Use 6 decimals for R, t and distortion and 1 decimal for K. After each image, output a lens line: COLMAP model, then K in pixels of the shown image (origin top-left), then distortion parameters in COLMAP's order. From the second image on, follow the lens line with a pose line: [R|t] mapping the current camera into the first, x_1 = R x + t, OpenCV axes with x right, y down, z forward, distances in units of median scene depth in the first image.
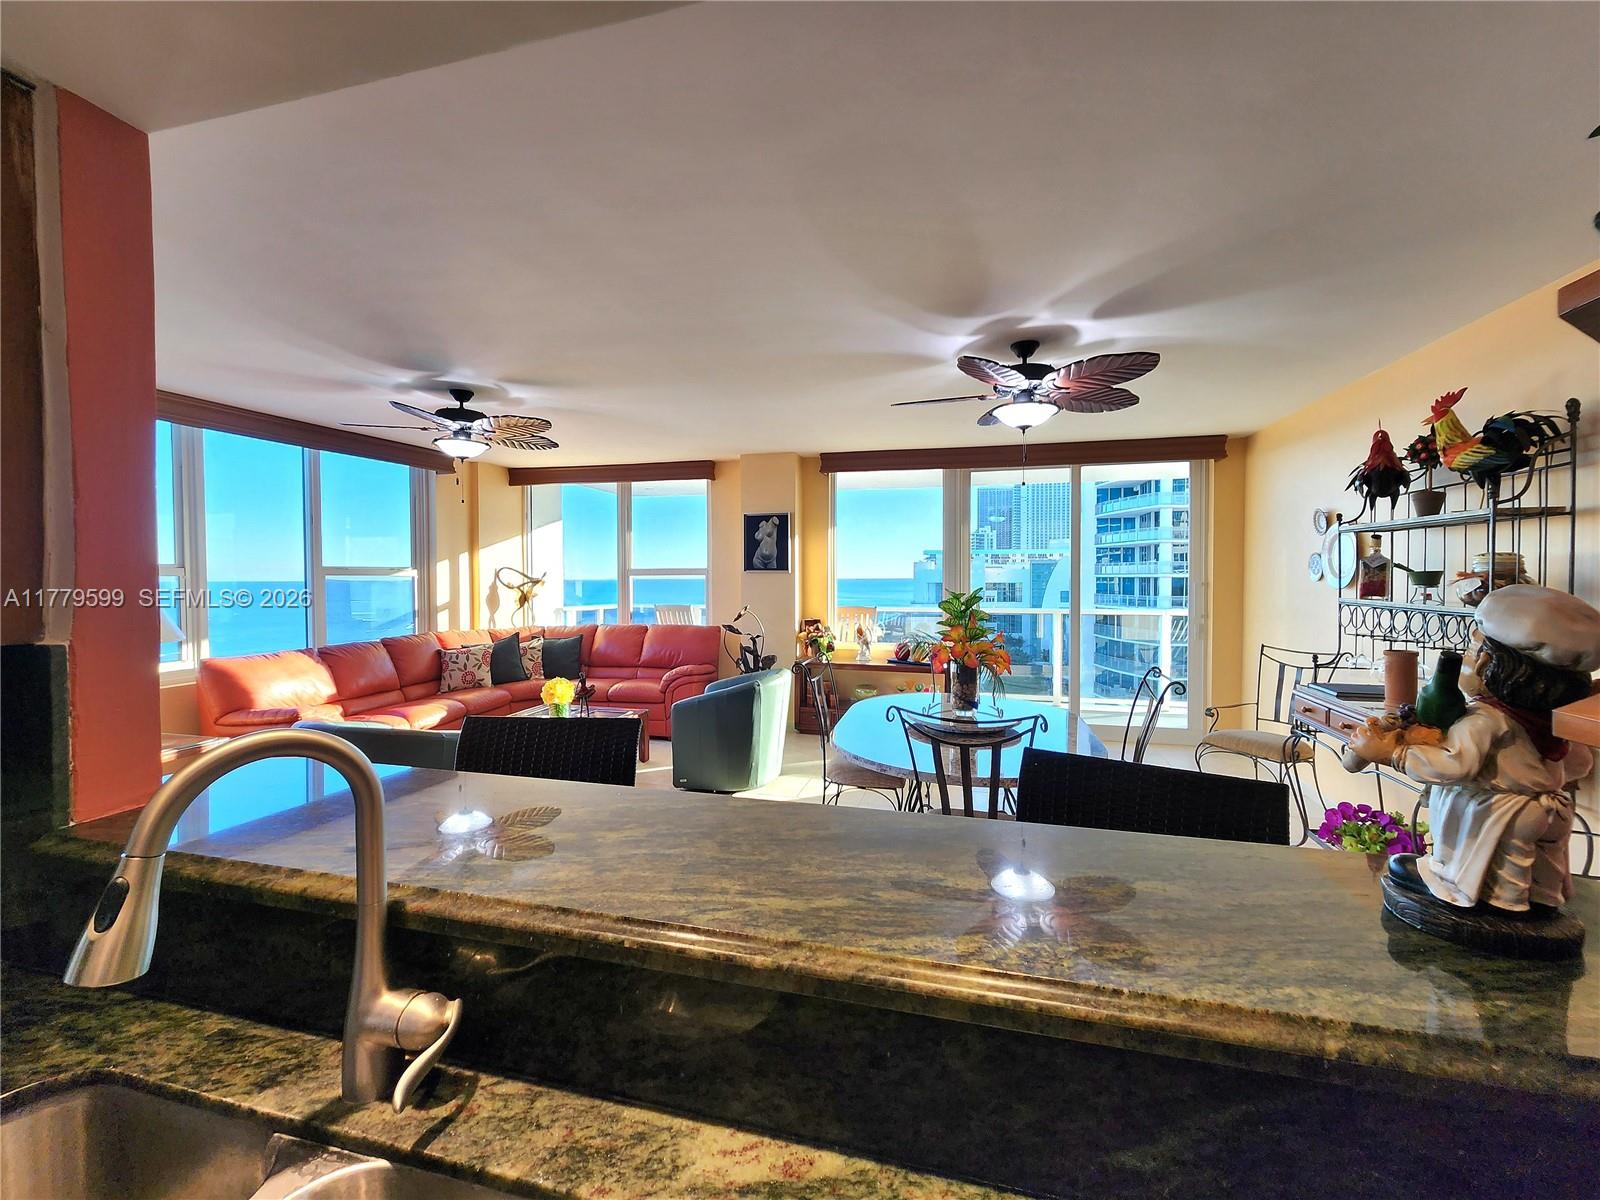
lens RADIAL K [[668.4, 0, 803.8], [0, 668.4, 590.5], [0, 0, 1]] dist [-0.004138, -0.000304]
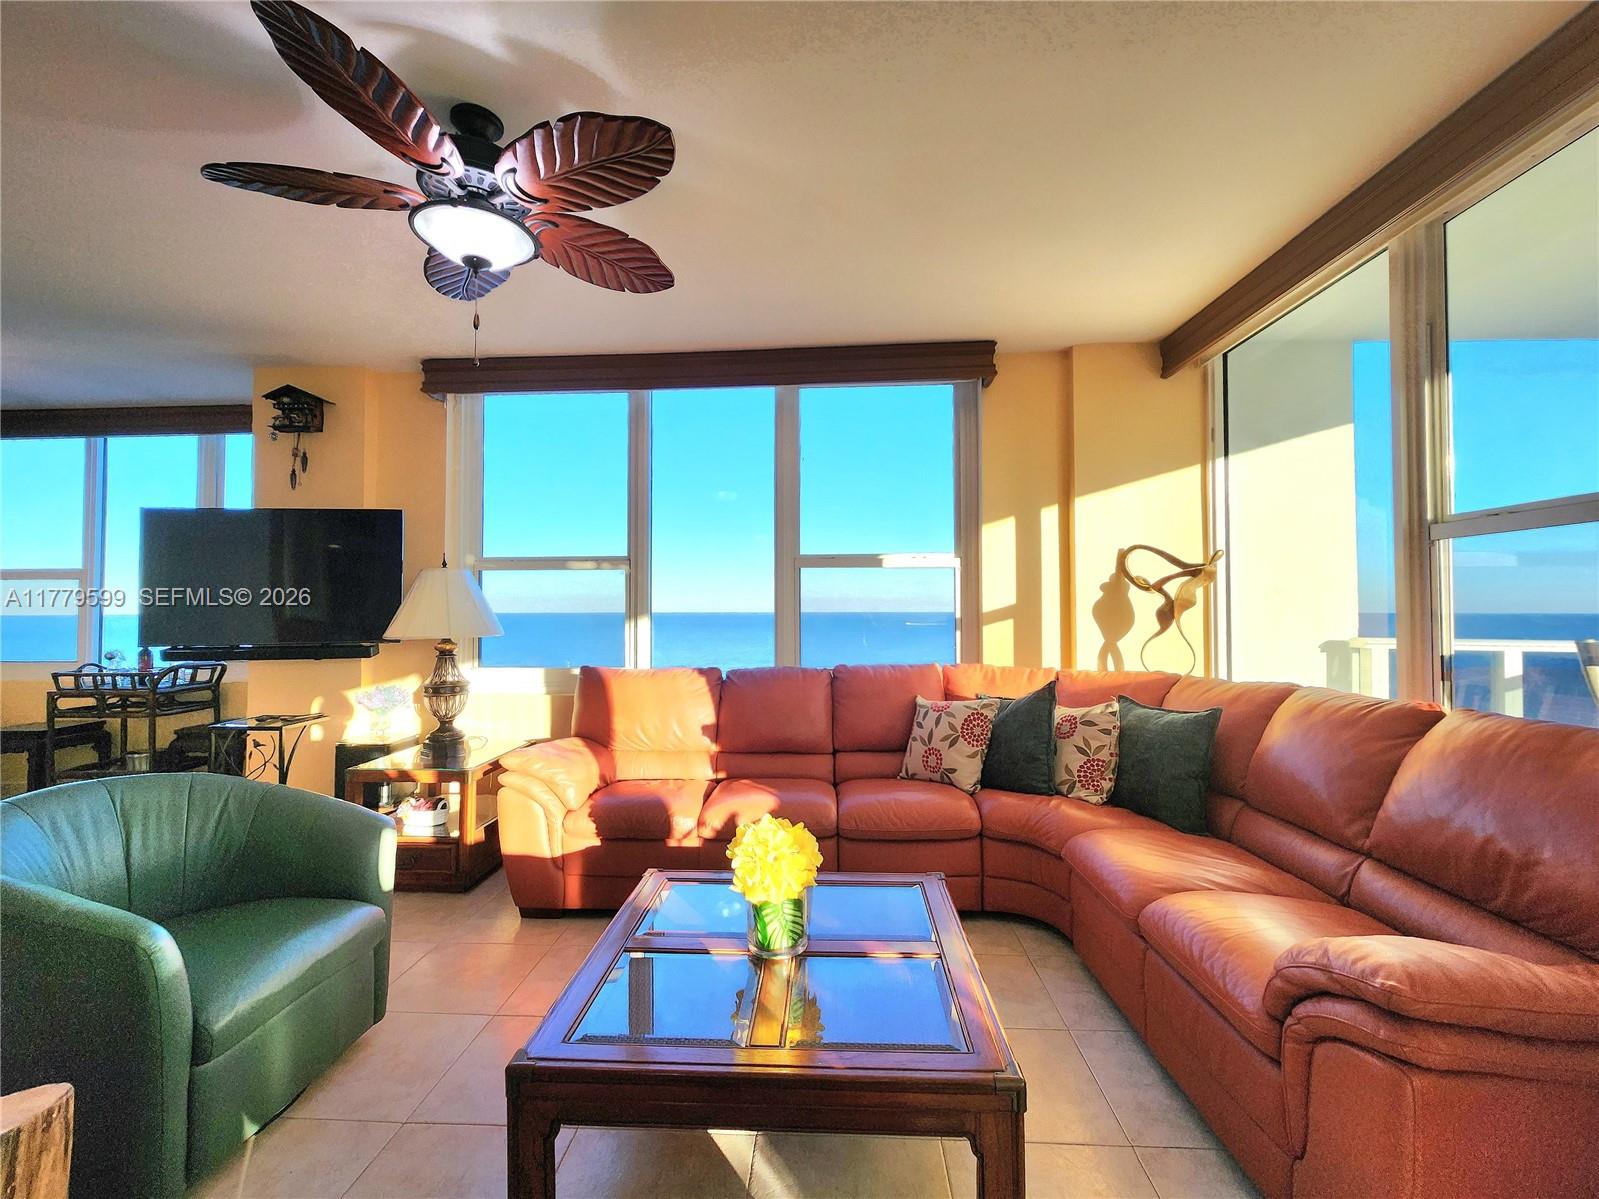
lens RADIAL K [[707.1, 0, 798.9], [0, 707.1, 605.6], [0, 0, 1]] dist [0.002254, 0.000079]
pose [[0.206051, 0.006297, -0.978521, -0.004245], [-0.020427, 0.999789, 0.002133, 0.015058], [0.978328, 0.019549, 0.206136, 0.774615]]
